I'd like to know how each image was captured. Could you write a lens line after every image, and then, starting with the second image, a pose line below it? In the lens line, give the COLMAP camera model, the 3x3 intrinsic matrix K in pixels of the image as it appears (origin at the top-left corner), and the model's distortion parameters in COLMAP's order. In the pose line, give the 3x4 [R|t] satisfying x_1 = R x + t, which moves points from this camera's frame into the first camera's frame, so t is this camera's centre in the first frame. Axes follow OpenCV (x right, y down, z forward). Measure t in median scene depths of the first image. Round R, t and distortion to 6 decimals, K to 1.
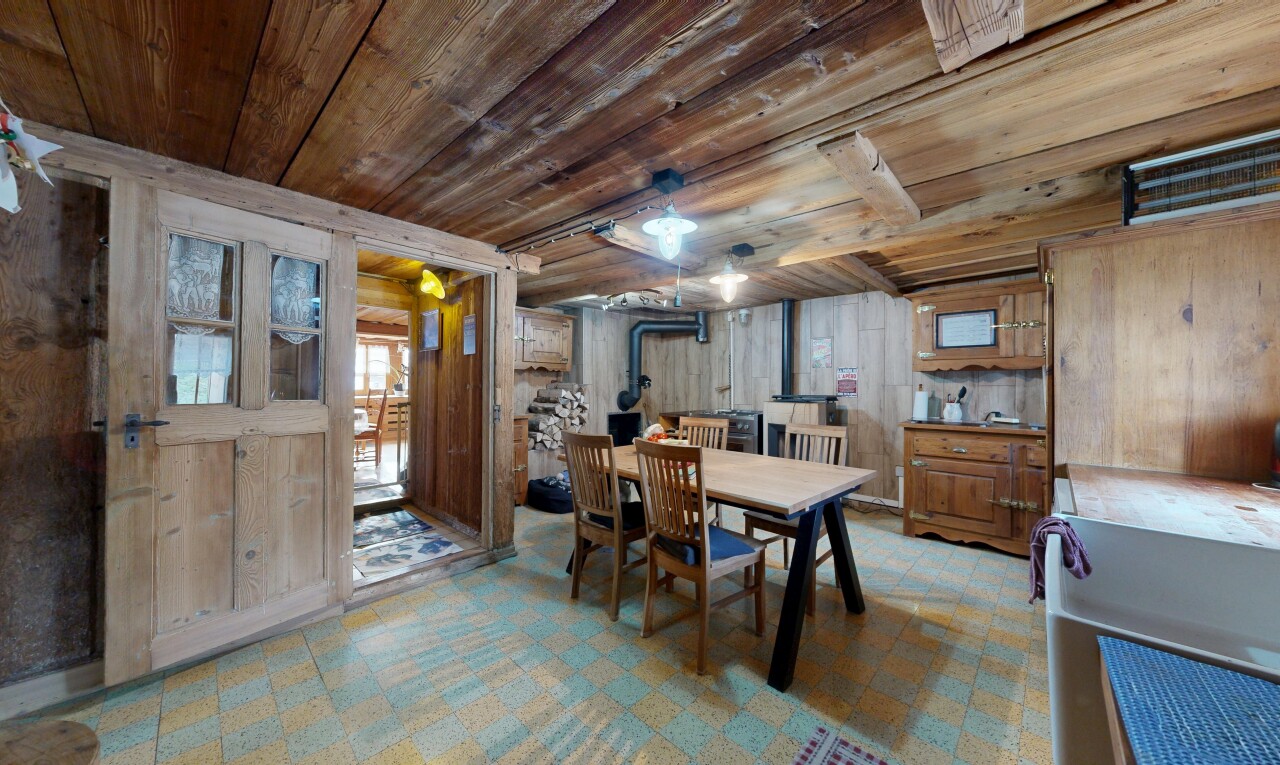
lens RADIAL K [[426.6, 0, 642.8], [0, 426.6, 384.6], [0, 0, 1]] dist [-0.003371, -0.000137]
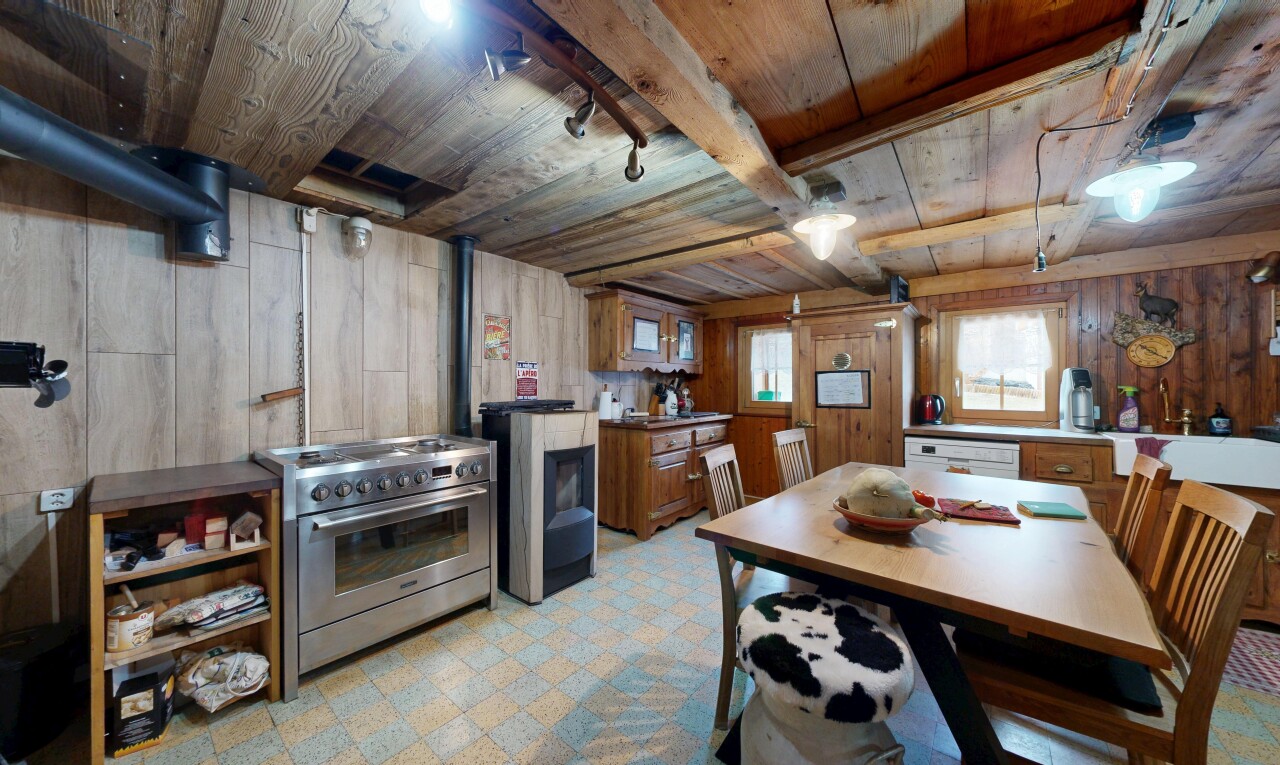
lens RADIAL K [[426.6, 0, 636.8], [0, 426.6, 385.6], [0, 0, 1]] dist [-0.003371, -0.000137]
pose [[-0.070178, -0.003994, 0.997526, -0.387992], [-0.000181, 0.999992, 0.003991, -0.002331], [-0.997534, 0.000099, -0.070179, 1.209031]]
